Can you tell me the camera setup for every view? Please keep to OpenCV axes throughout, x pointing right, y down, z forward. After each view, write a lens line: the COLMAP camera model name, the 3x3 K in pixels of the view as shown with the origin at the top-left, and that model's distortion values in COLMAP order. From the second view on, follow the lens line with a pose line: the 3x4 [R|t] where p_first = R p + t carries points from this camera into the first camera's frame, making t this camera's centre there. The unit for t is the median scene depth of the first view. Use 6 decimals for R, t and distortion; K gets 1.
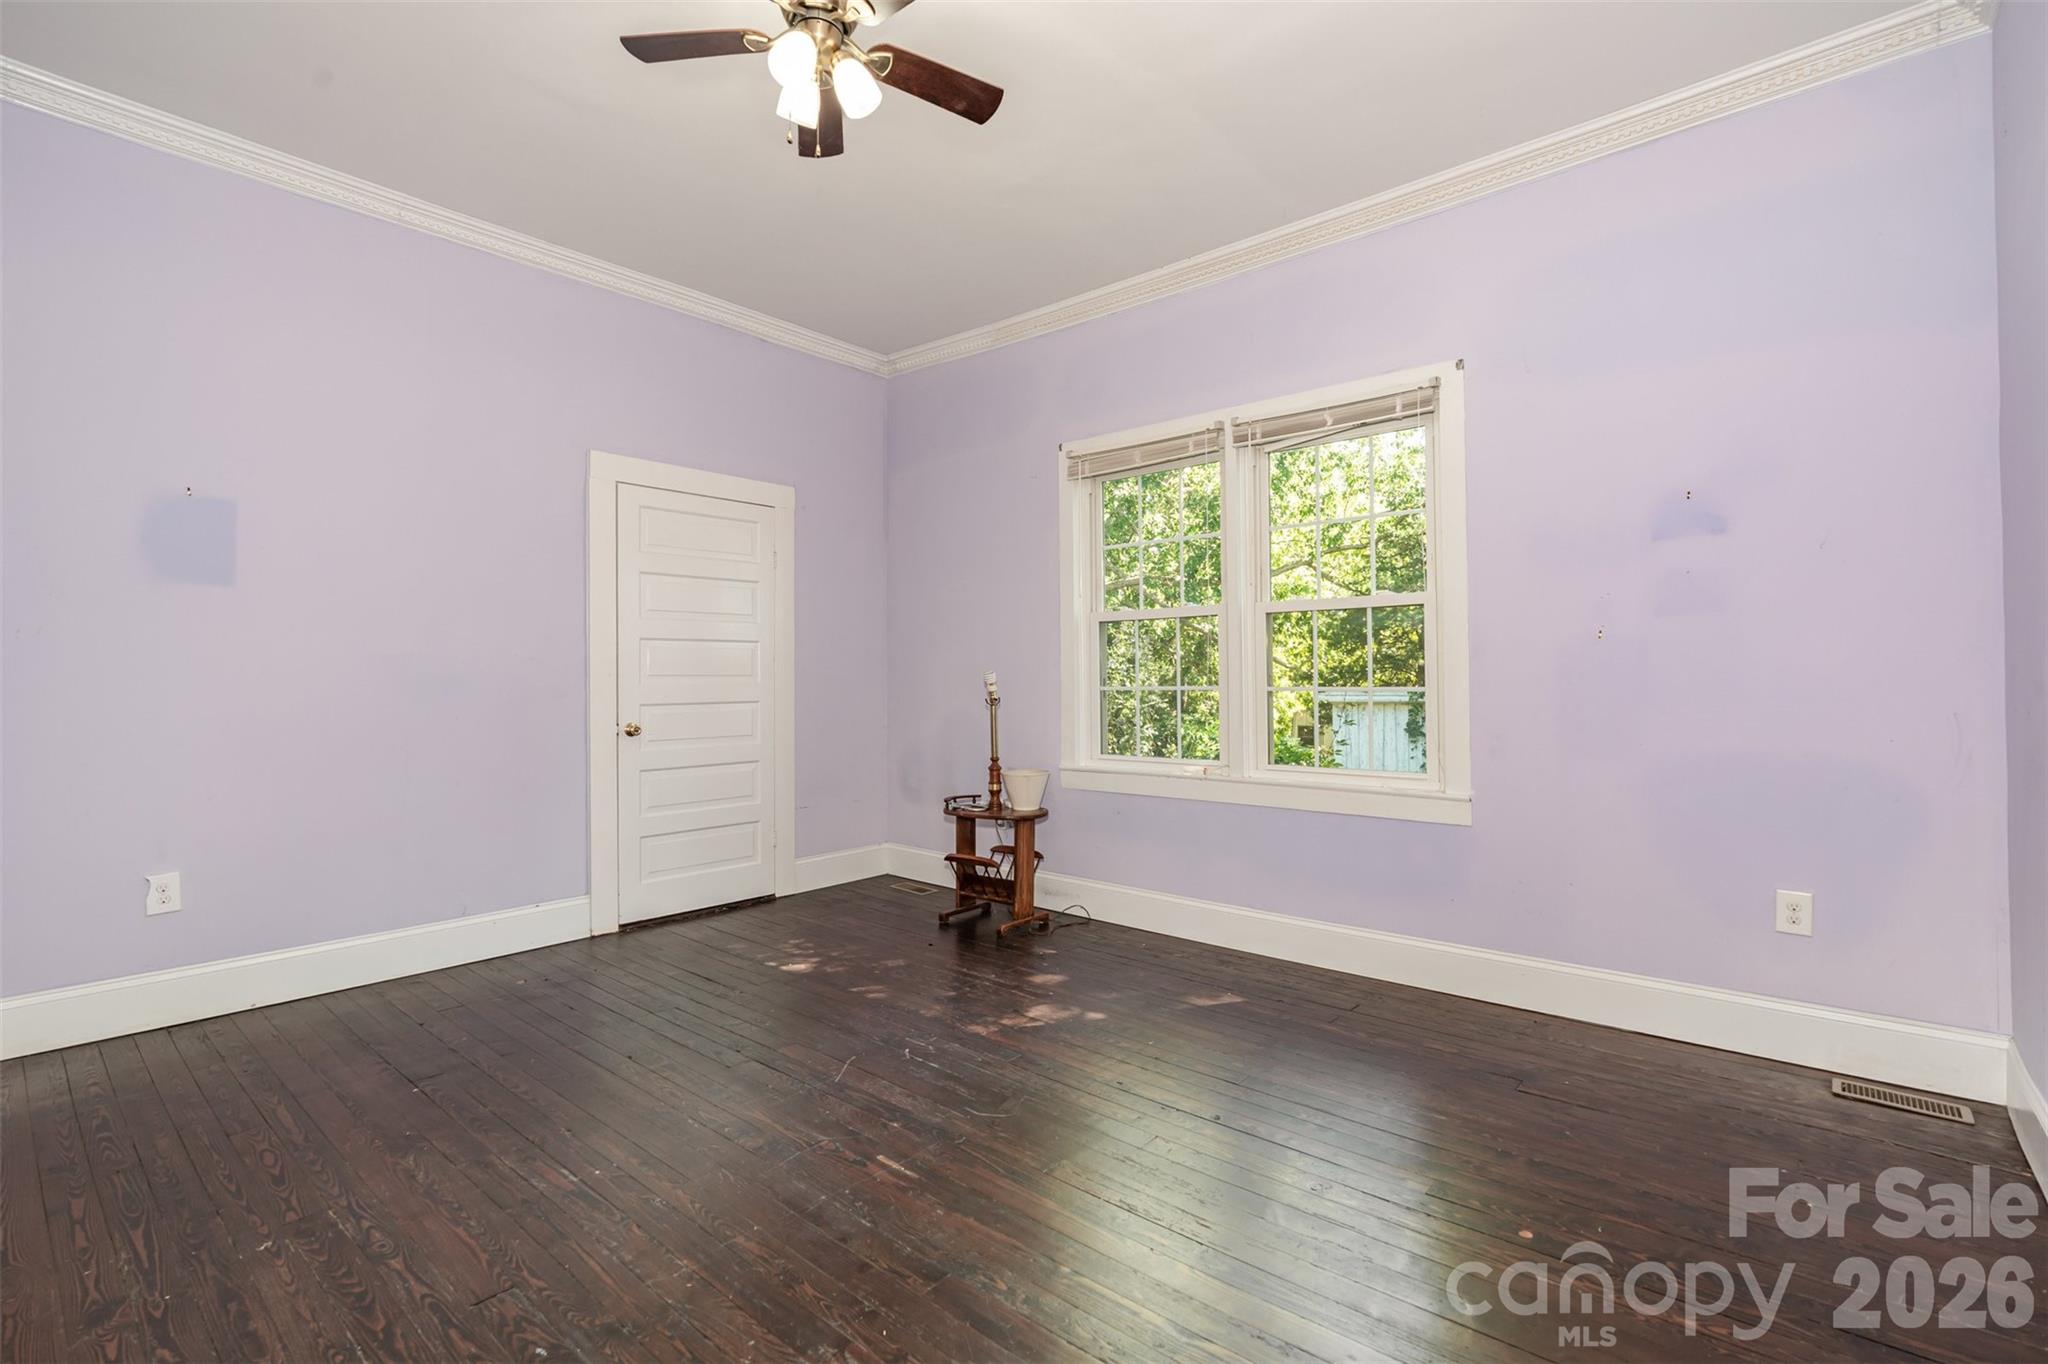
lens RADIAL K [[935.5, 0, 1017.5], [0, 935.5, 673.4], [0, 0, 1]] dist [-0.004494, -0.000072]
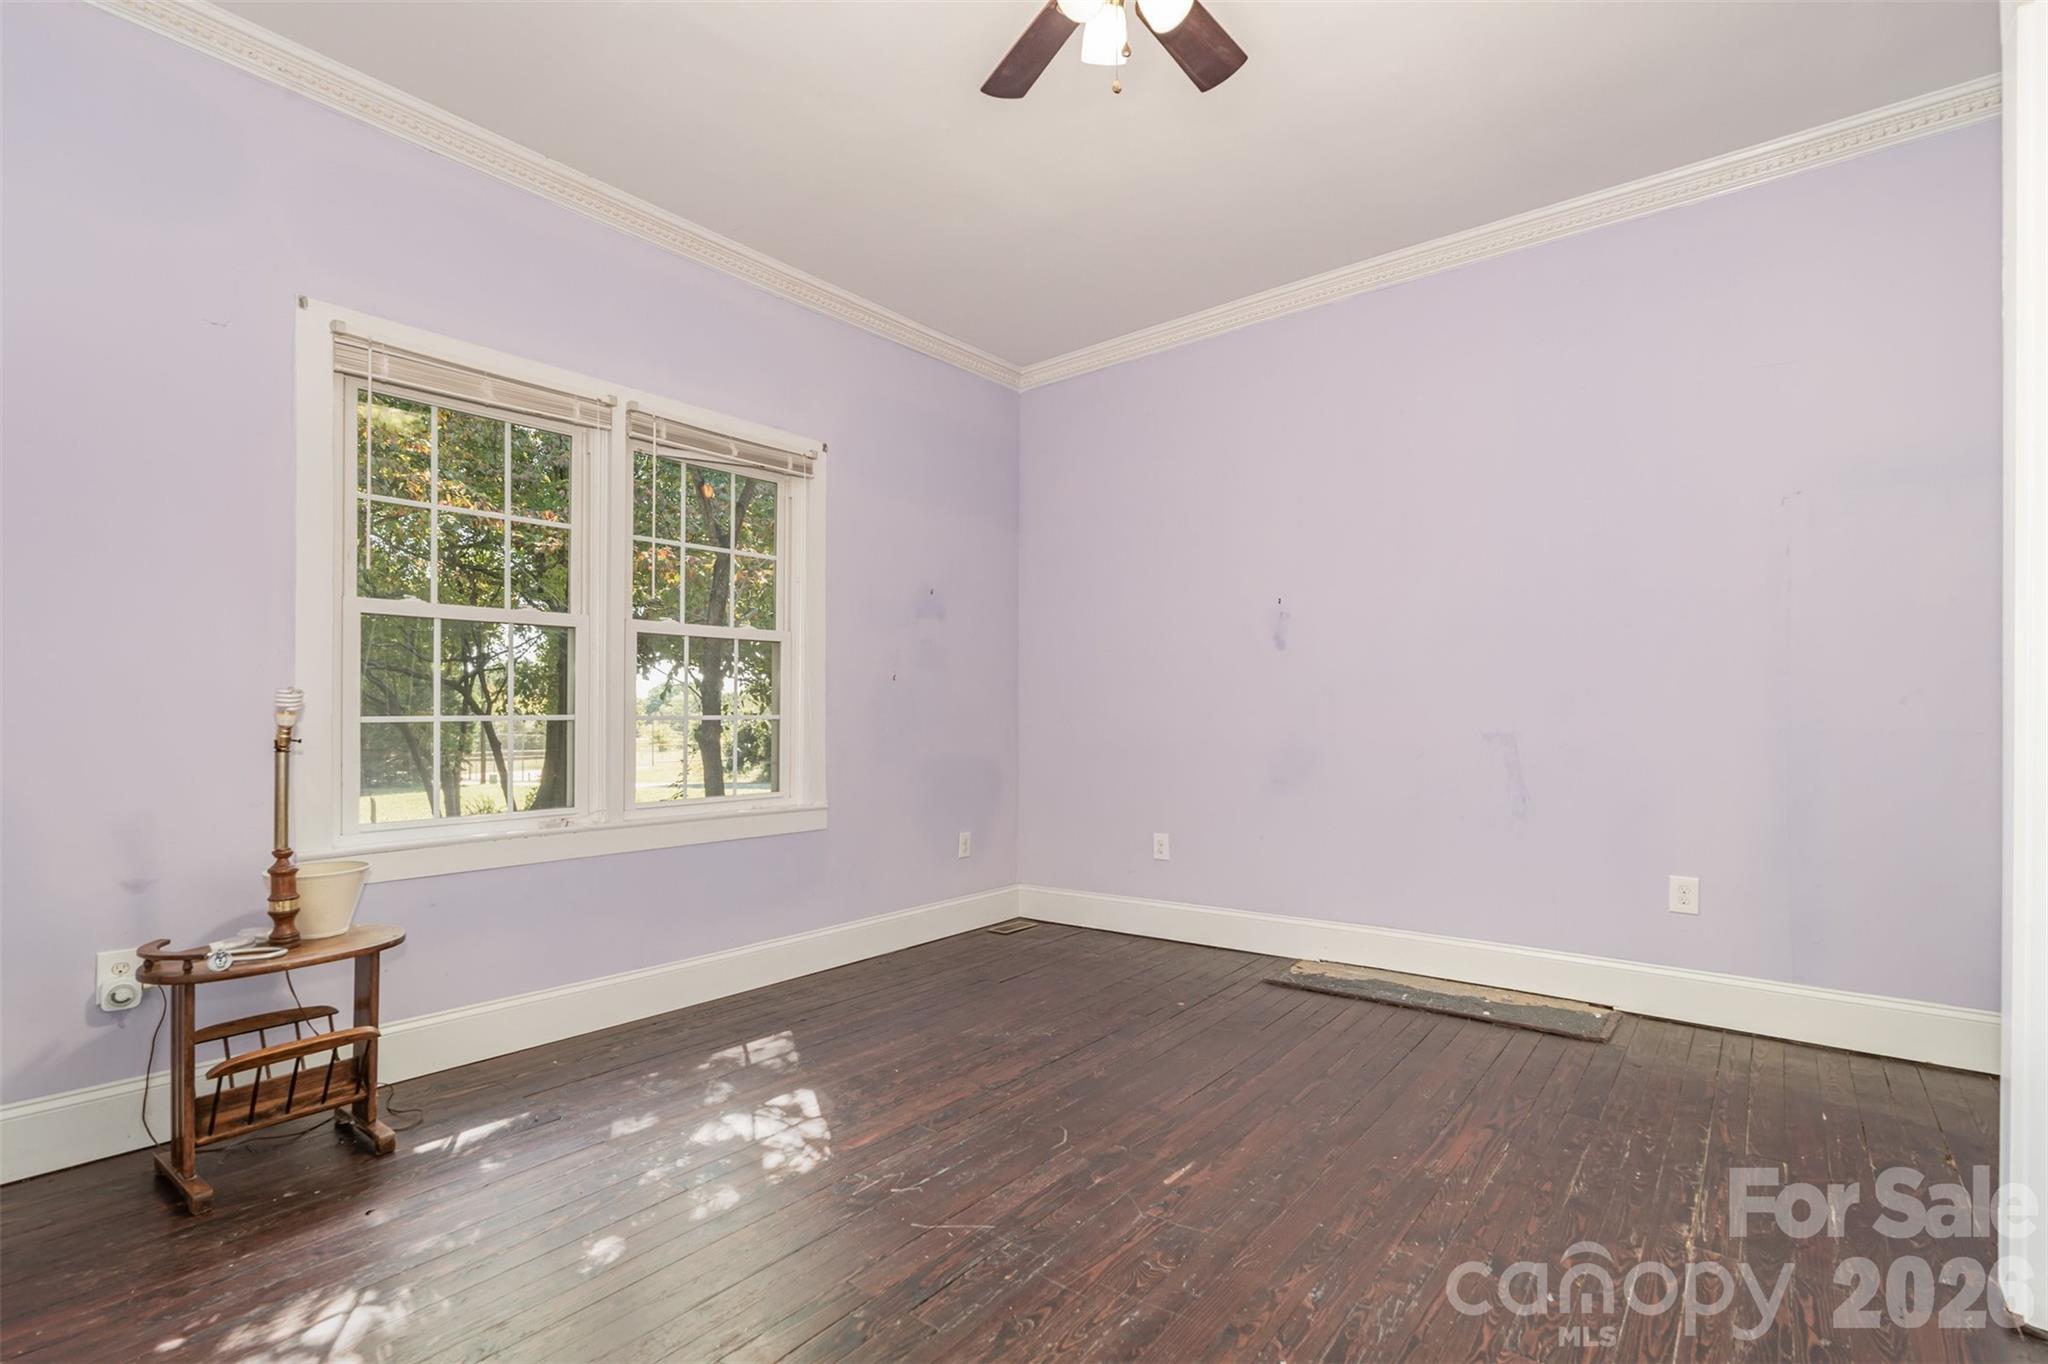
lens RADIAL K [[935.5, 0, 1039.1], [0, 935.5, 715.4], [0, 0, 1]] dist [-0.004494, -0.000072]
pose [[-0.046350, -0.000176, 0.998925, -0.722276], [-0.008479, 0.999964, -0.000217, 0.012340], [-0.998889, -0.008480, -0.046350, 0.752235]]
